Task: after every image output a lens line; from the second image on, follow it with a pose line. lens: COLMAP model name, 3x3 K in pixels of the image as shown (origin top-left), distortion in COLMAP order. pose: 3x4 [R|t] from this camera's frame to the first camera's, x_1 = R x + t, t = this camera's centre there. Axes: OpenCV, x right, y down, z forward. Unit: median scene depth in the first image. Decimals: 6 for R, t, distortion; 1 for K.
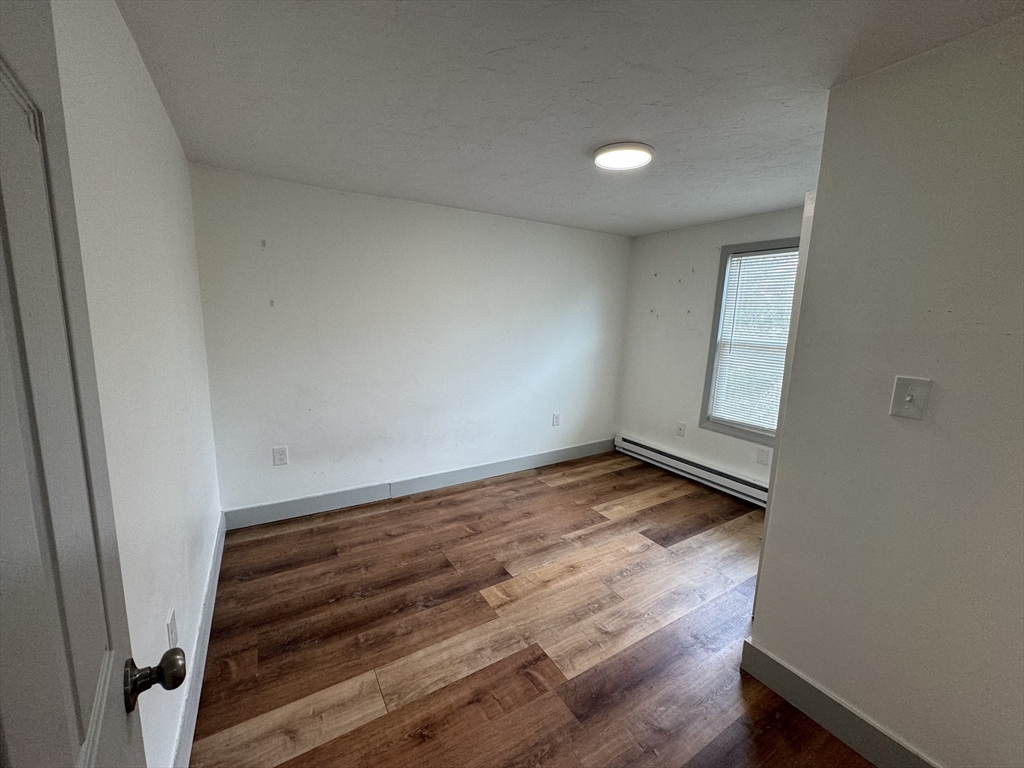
lens RADIAL K [[410.6, 0, 514.2], [0, 410.6, 383.5], [0, 0, 1]] dist [-0.000517, -0.000438]
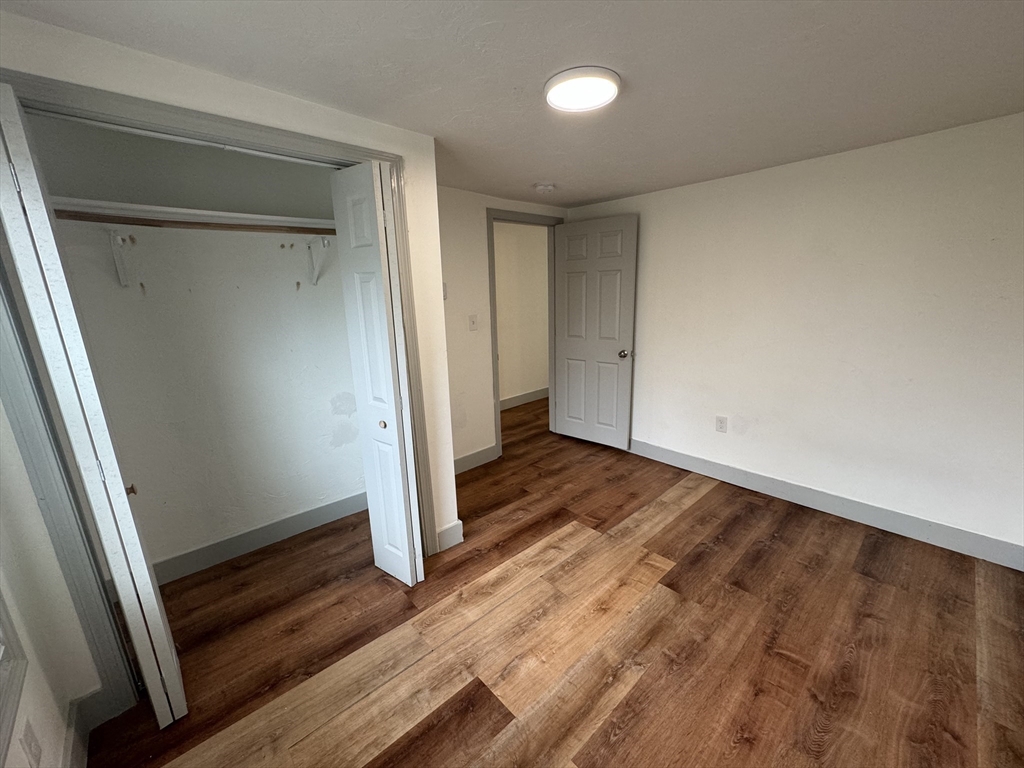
lens RADIAL K [[410.6, 0, 514.0], [0, 410.6, 390.0], [0, 0, 1]] dist [-0.000517, -0.000438]
pose [[-0.980652, 0.039522, -0.191730, 0.488232], [-0.037913, 0.922522, 0.384077, -0.275911], [0.192055, 0.383915, -0.903175, 1.650013]]
